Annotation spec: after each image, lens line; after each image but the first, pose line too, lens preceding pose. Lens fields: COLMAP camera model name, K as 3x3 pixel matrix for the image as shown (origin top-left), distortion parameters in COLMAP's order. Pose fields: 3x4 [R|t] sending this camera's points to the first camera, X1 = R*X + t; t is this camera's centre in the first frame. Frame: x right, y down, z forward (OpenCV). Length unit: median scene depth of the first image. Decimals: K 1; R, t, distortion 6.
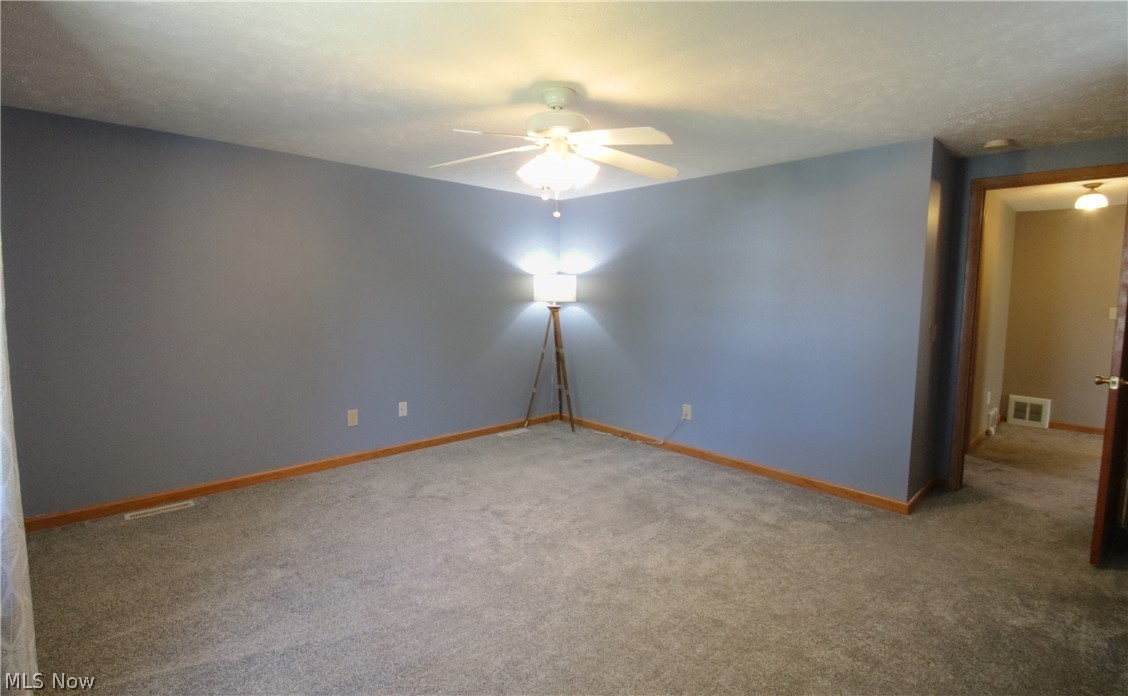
lens RADIAL K [[539.7, 0, 564.9], [0, 539.7, 346.0], [0, 0, 1]] dist [0.000657, -0.000169]
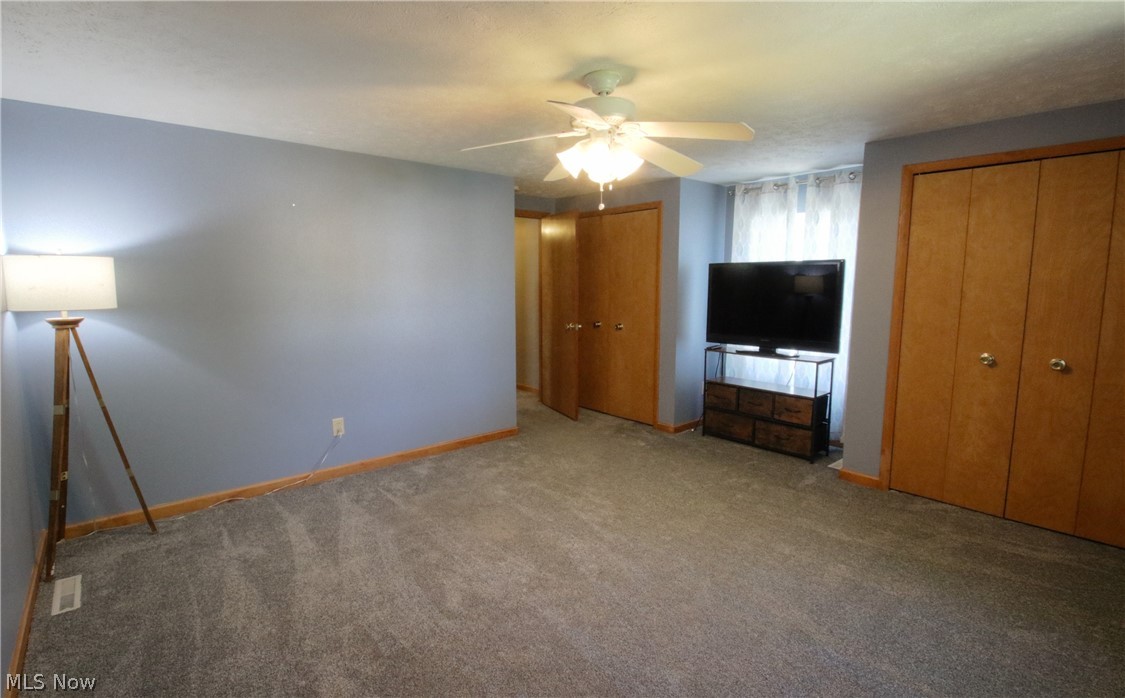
lens RADIAL K [[511.6, 0, 560.5], [0, 511.6, 342.4], [0, 0, 1]] dist [-0.000133, -0.000094]
pose [[0.038750, -0.127145, 0.991127, -0.604046], [0.099487, 0.987435, 0.122782, -0.082106], [-0.994284, 0.093847, 0.050912, 0.660991]]
